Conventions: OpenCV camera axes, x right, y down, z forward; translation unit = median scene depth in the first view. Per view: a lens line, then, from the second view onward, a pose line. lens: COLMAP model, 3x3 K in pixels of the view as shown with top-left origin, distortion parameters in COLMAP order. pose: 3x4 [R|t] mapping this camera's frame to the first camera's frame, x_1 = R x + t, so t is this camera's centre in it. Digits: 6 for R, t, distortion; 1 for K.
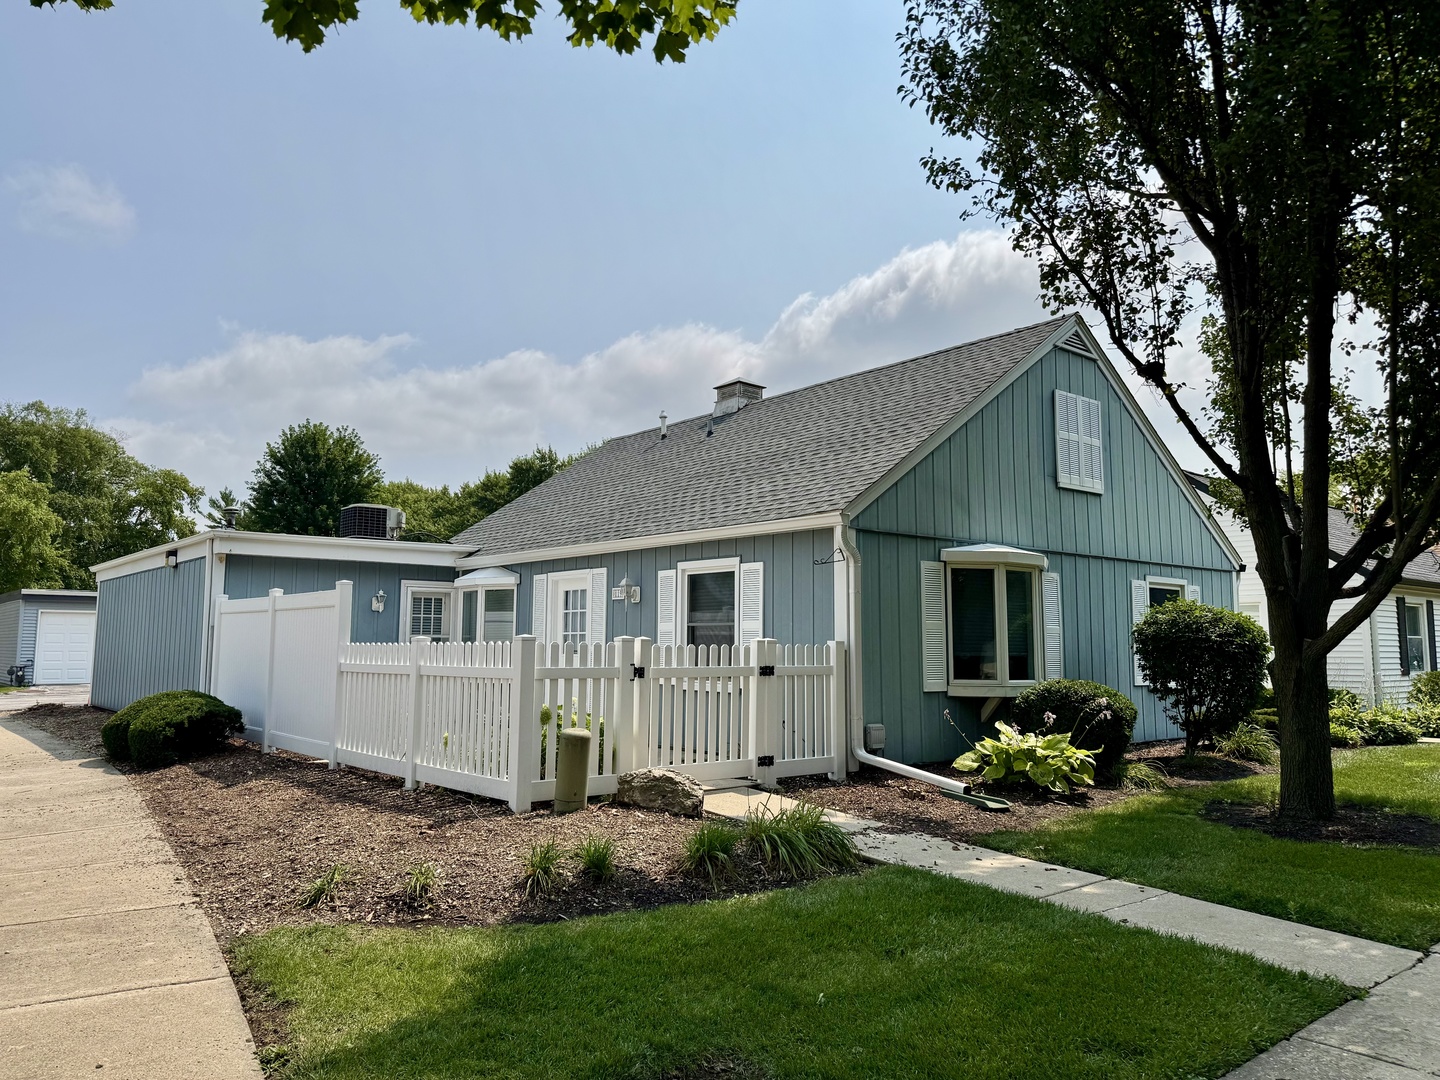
lens RADIAL K [[1075.7, 0, 731.9], [0, 1075.7, 538.2], [0, 0, 1]] dist [0.074892, -0.094946]
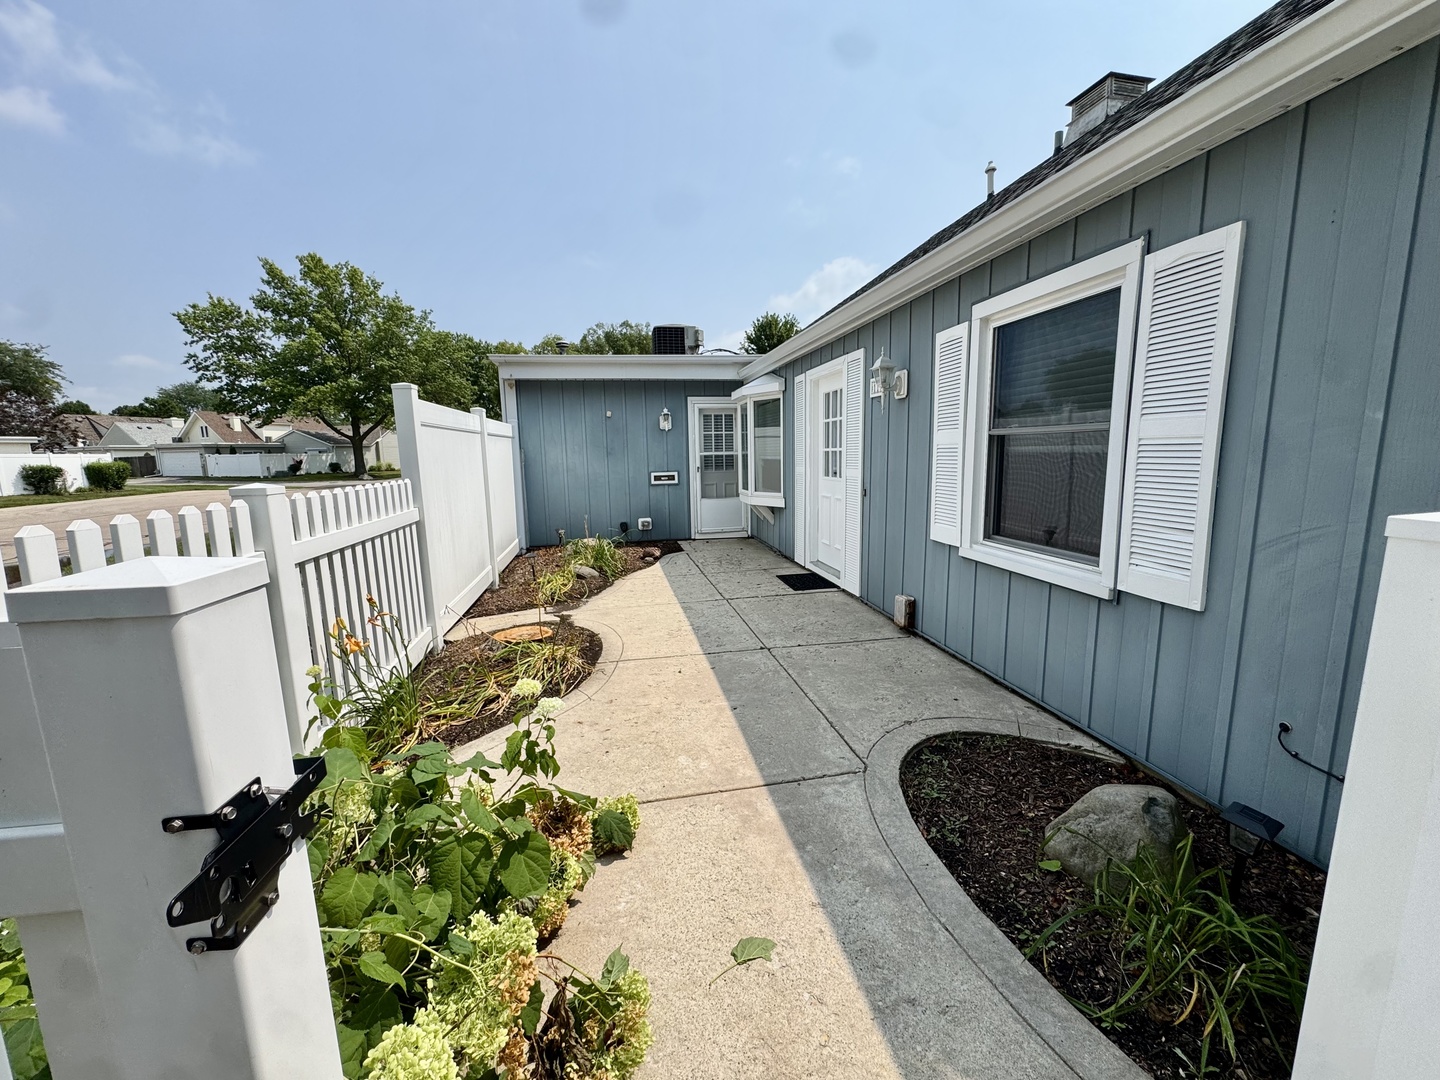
lens RADIAL K [[581.2, 0, 712.2], [0, 581.2, 544.0], [0, 0, 1]] dist [-0.008477, -0.000126]
pose [[0.860449, 0.058228, -0.506199, -0.012681], [0.074630, 0.968333, 0.238246, 0.056537], [0.504042, -0.242777, 0.828856, 0.697309]]
